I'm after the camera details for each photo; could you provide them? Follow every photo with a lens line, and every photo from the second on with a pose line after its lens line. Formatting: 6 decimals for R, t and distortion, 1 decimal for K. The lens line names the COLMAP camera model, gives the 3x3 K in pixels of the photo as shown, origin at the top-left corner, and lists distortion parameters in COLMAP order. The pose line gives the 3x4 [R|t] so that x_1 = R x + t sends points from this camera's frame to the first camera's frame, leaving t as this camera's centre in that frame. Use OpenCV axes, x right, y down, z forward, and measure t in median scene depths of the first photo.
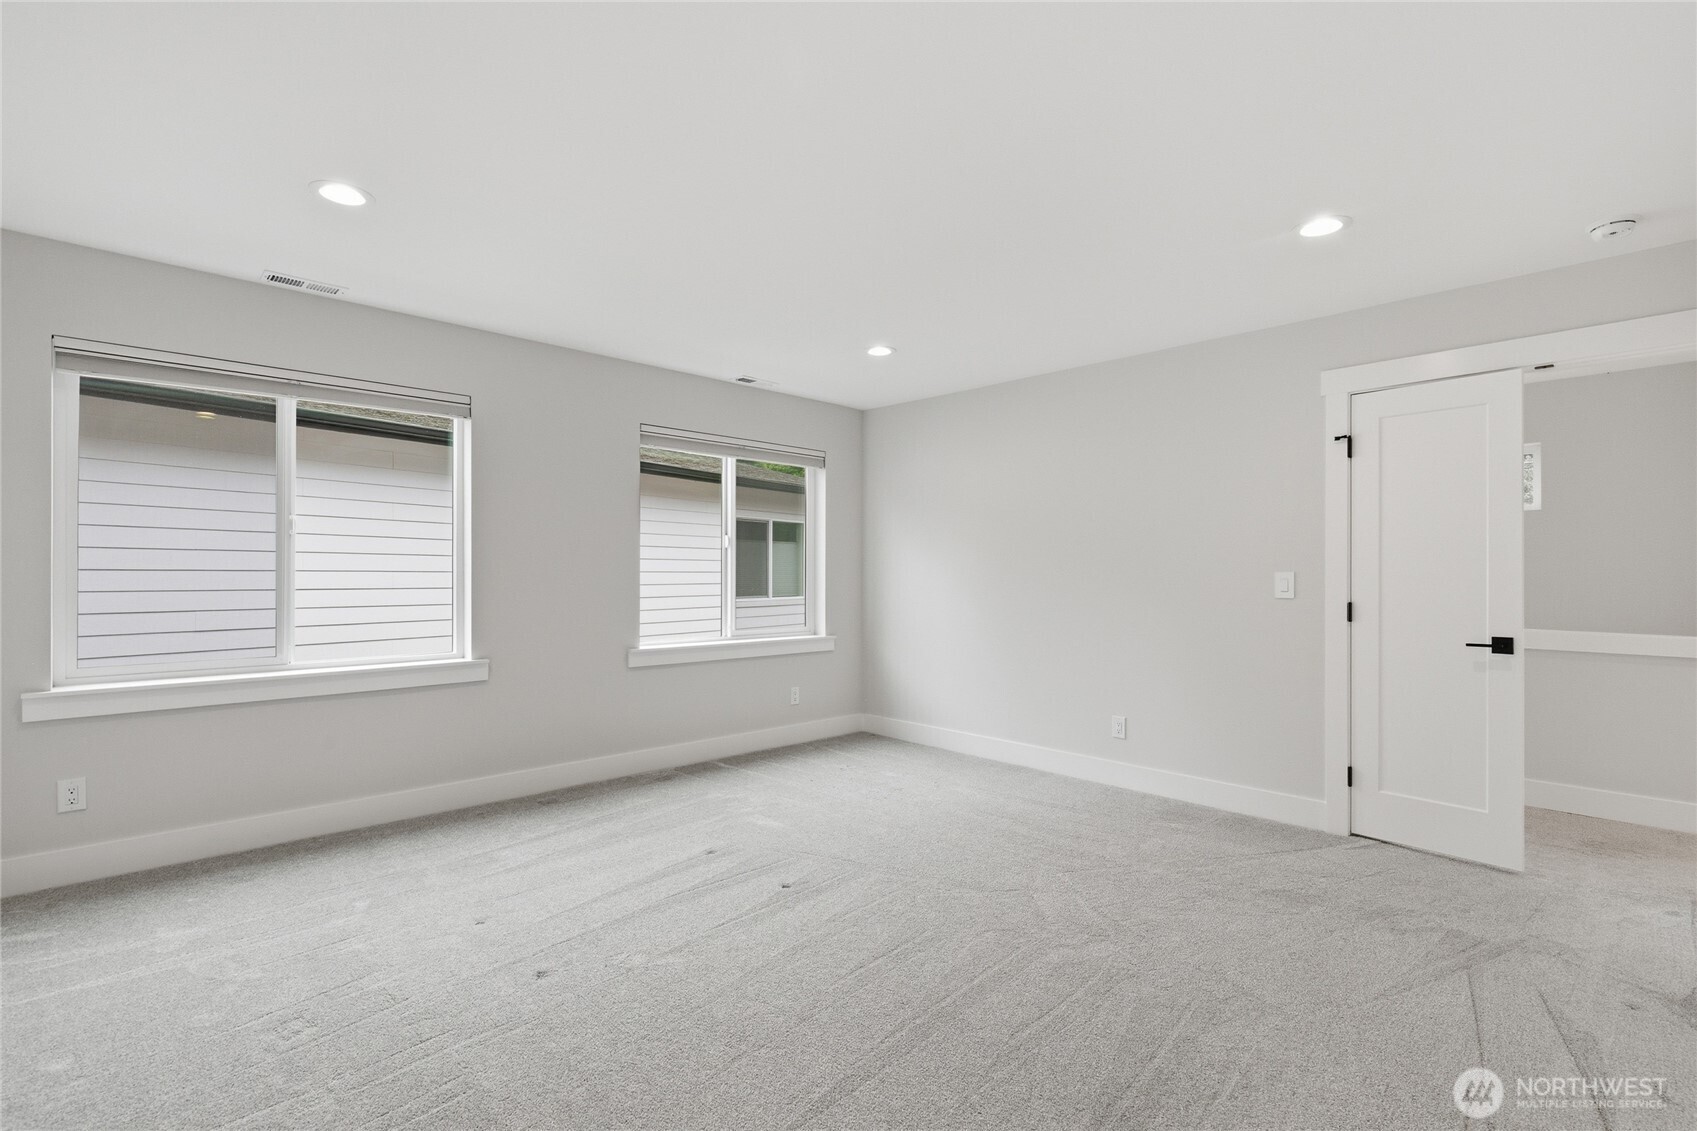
lens RADIAL K [[776.0, 0, 829.6], [0, 776.0, 571.1], [0, 0, 1]] dist [0.000061, 0.000133]
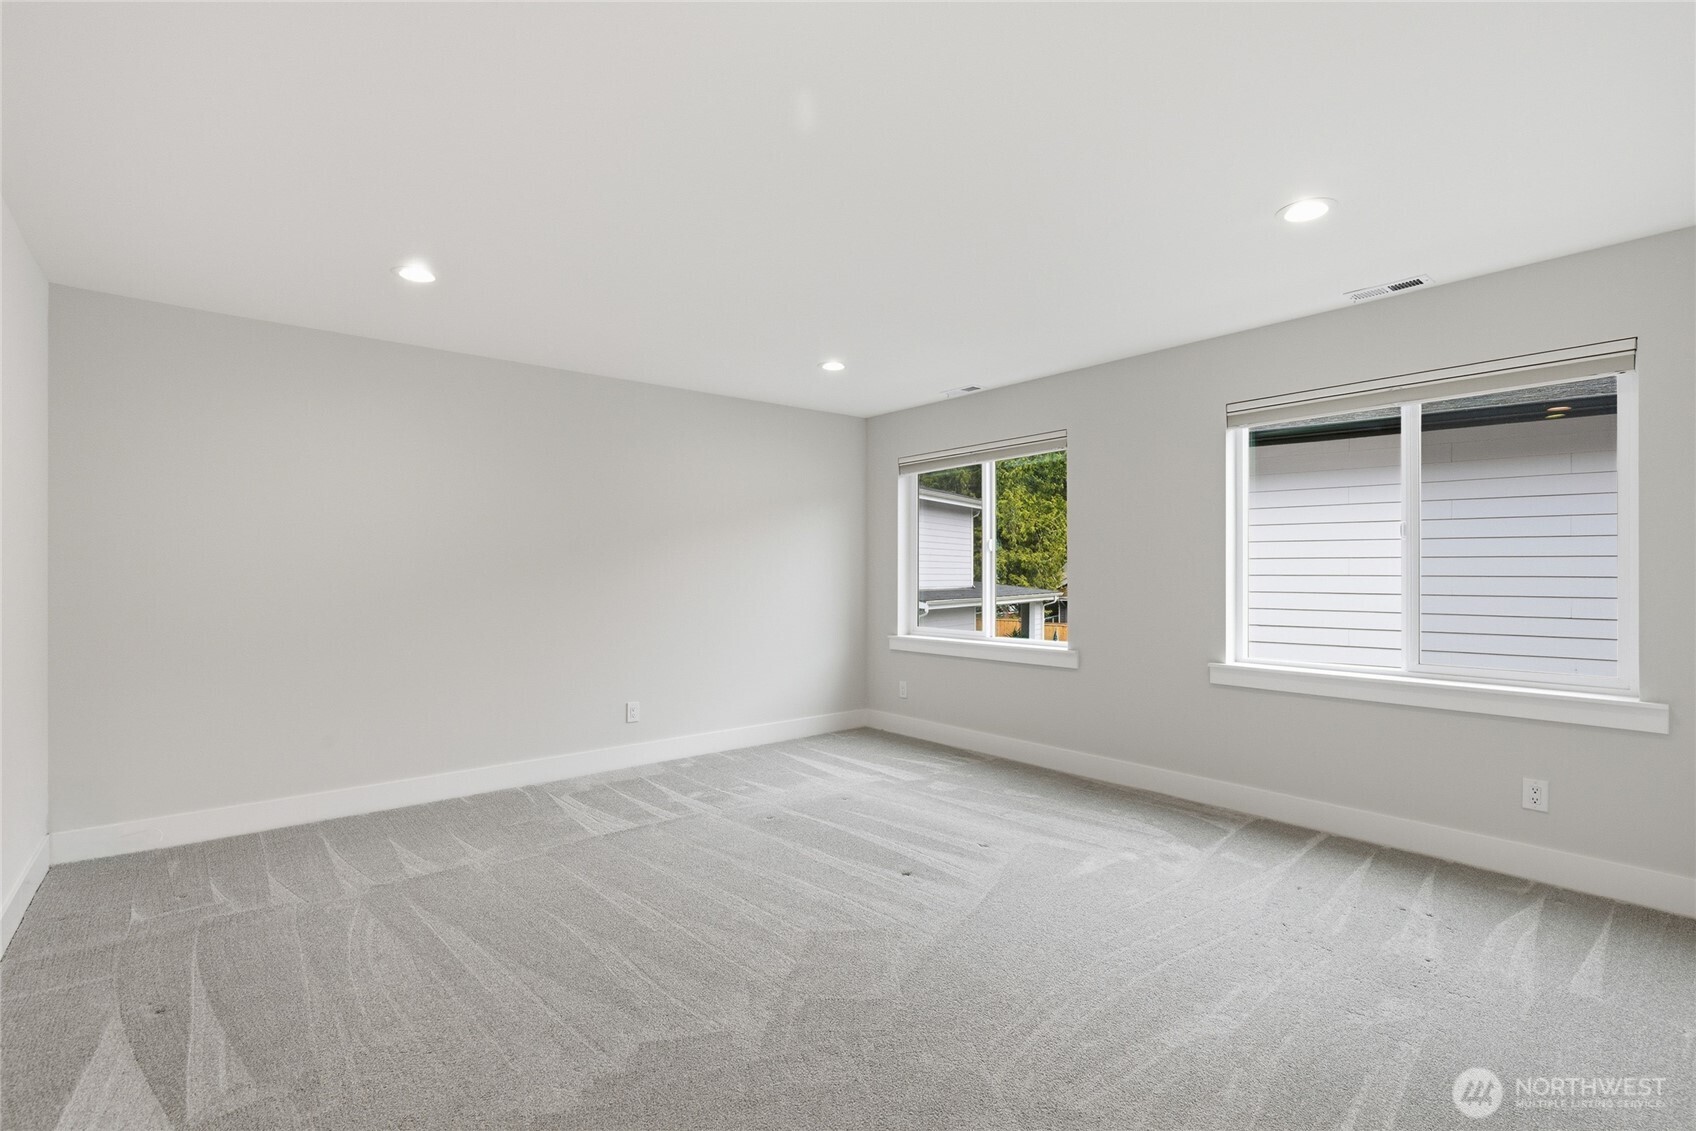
lens RADIAL K [[775.5, 0, 829.1], [0, 775.5, 571.1], [0, 0, 1]] dist [0.000061, 0.000133]
pose [[-0.053694, -0.009334, -0.998514, 0.448085], [-0.002643, 0.999954, -0.009205, 0.003198], [0.998554, 0.002144, -0.053716, 0.417434]]
